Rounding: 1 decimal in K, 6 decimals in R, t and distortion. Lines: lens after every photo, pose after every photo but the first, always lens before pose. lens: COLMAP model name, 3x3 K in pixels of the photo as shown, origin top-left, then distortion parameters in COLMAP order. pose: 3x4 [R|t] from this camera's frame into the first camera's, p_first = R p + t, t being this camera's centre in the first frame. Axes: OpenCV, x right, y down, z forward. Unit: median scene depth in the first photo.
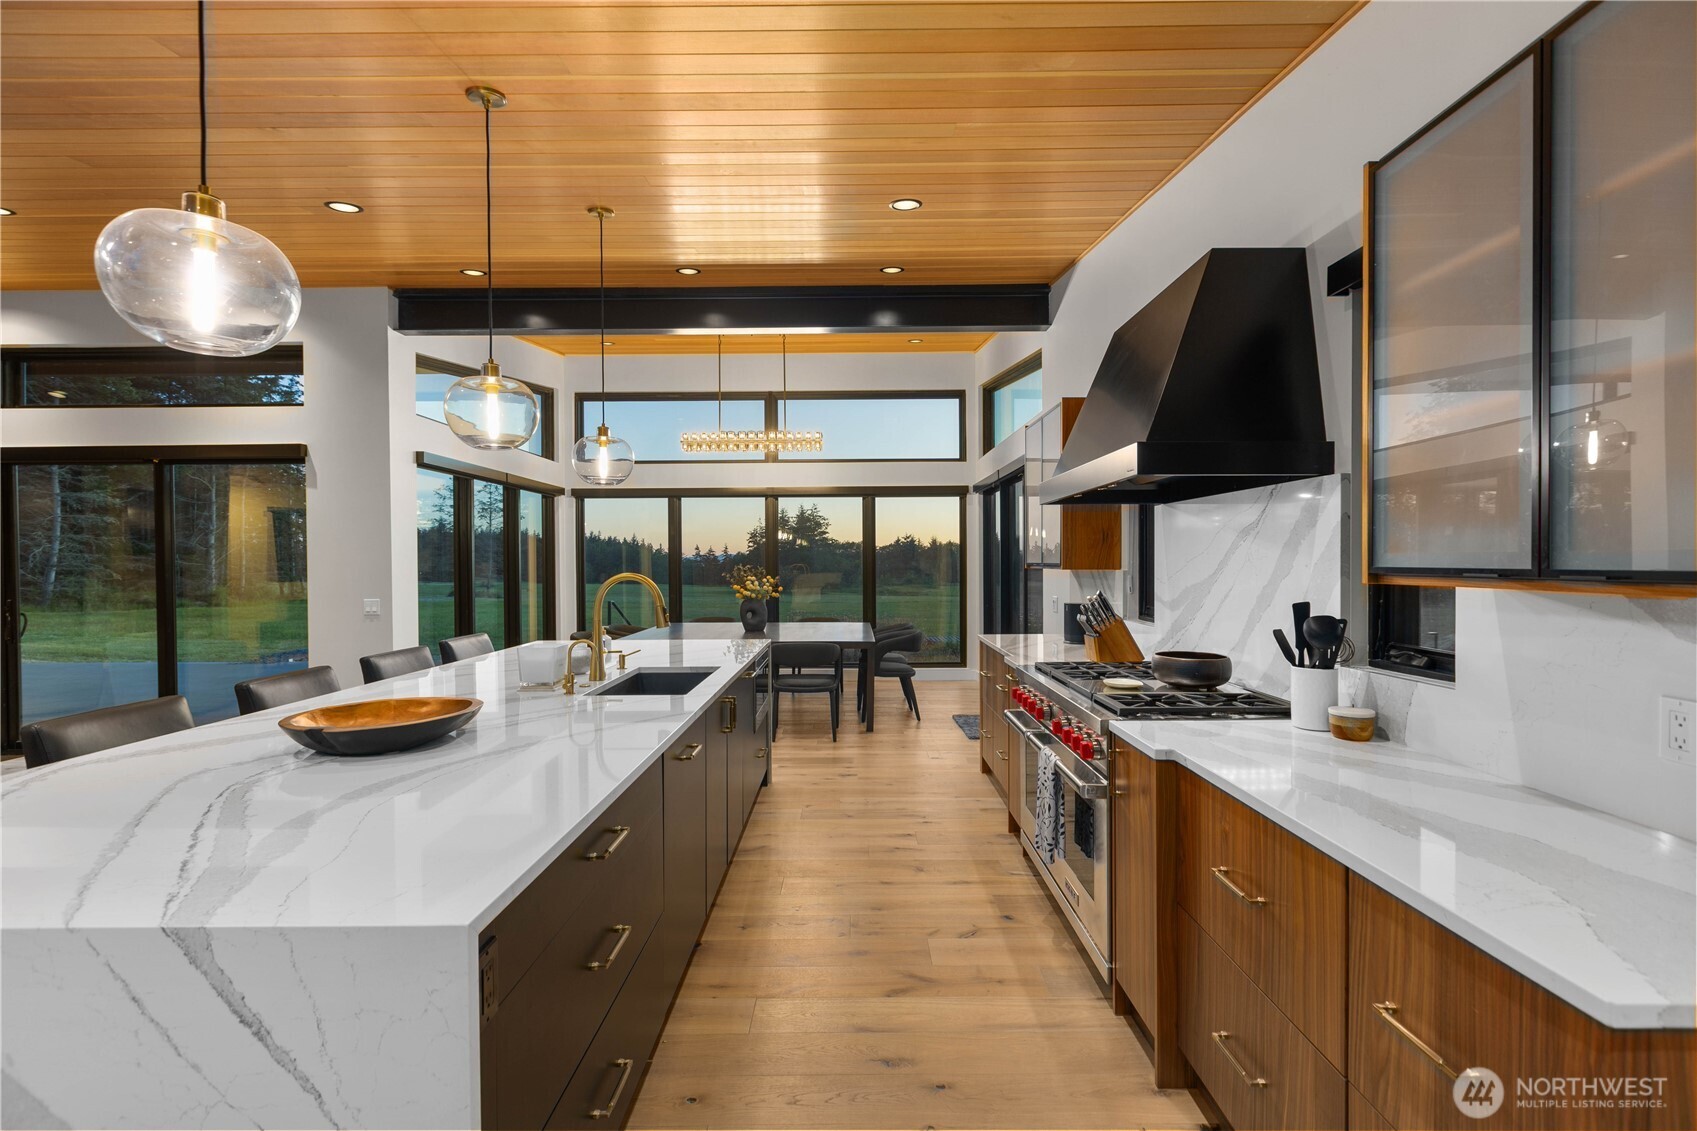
lens RADIAL K [[761.5, 0, 840.2], [0, 761.5, 566.4], [0, 0, 1]] dist [-0.000041, -0.000507]
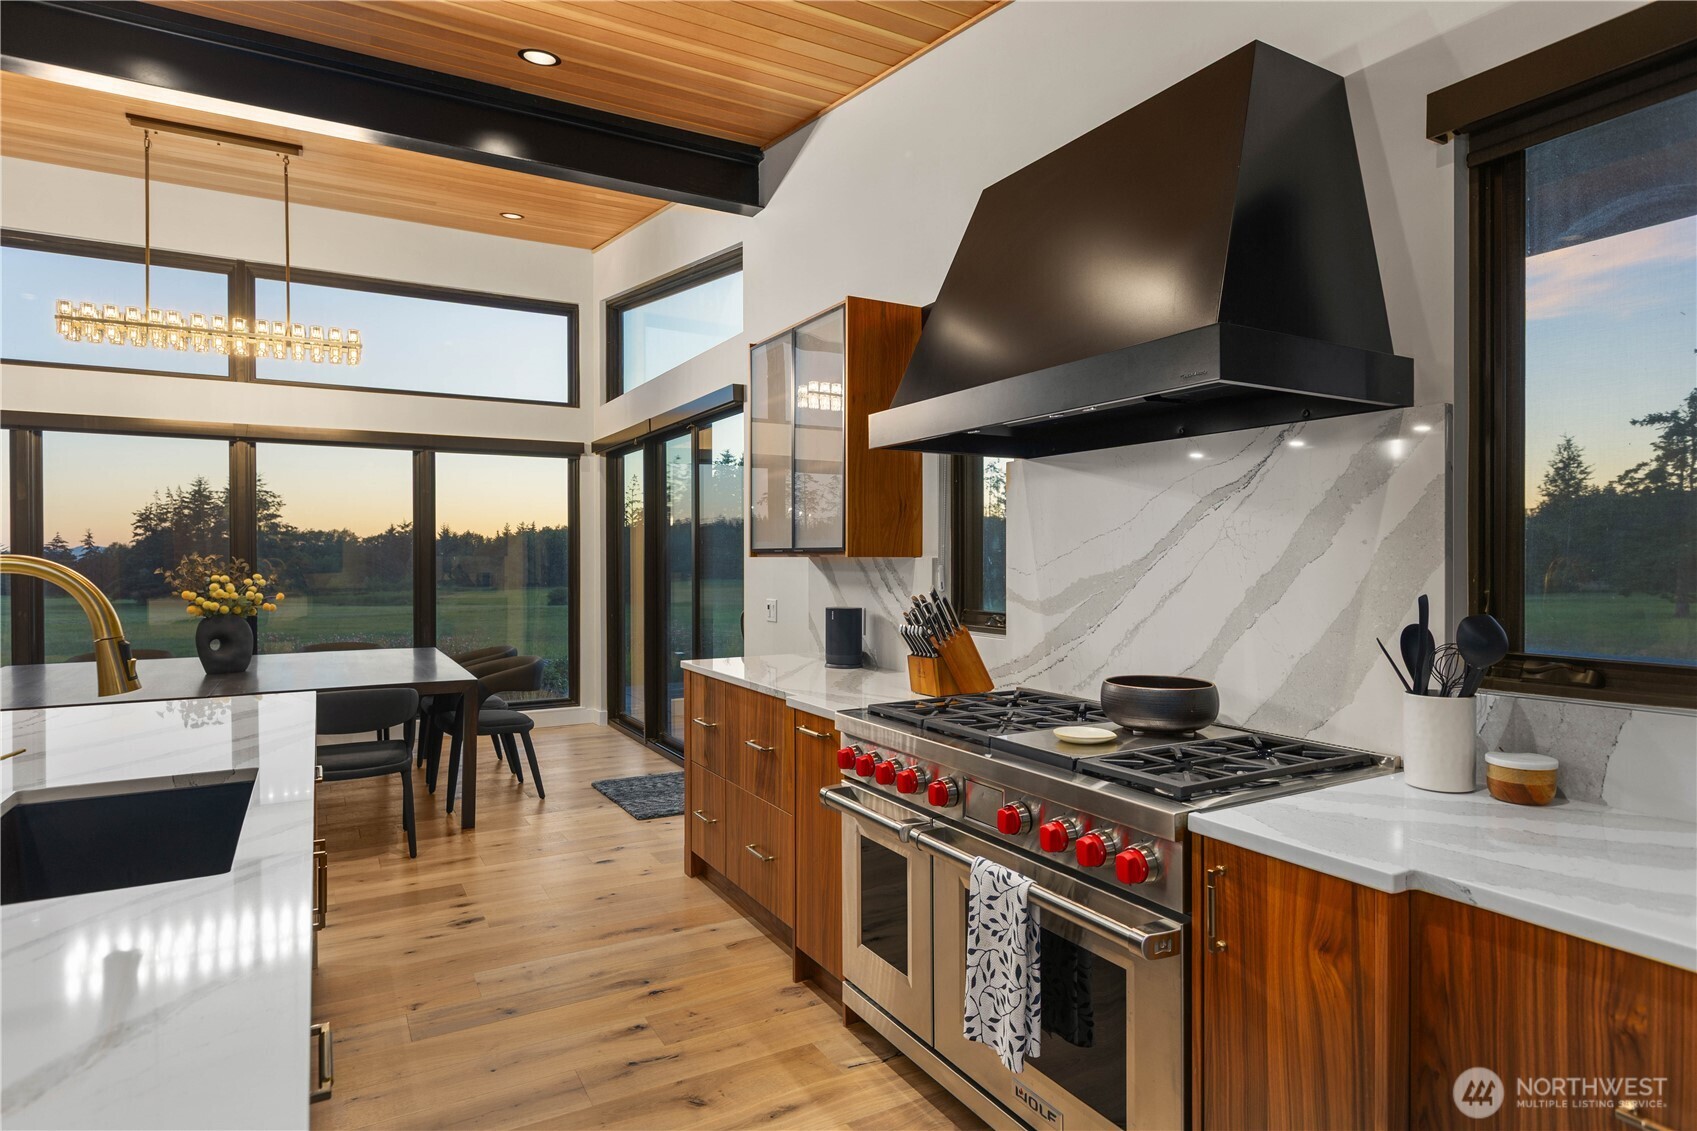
lens RADIAL K [[948.5, 0, 858.5], [0, 948.5, 558.8], [0, 0, 1]] dist [0.001707, 0.000840]
pose [[0.862014, 0.002691, 0.506878, -0.055743], [0.000805, 0.999977, -0.006678, 0.005521], [-0.506884, 0.006165, 0.861992, 0.140259]]
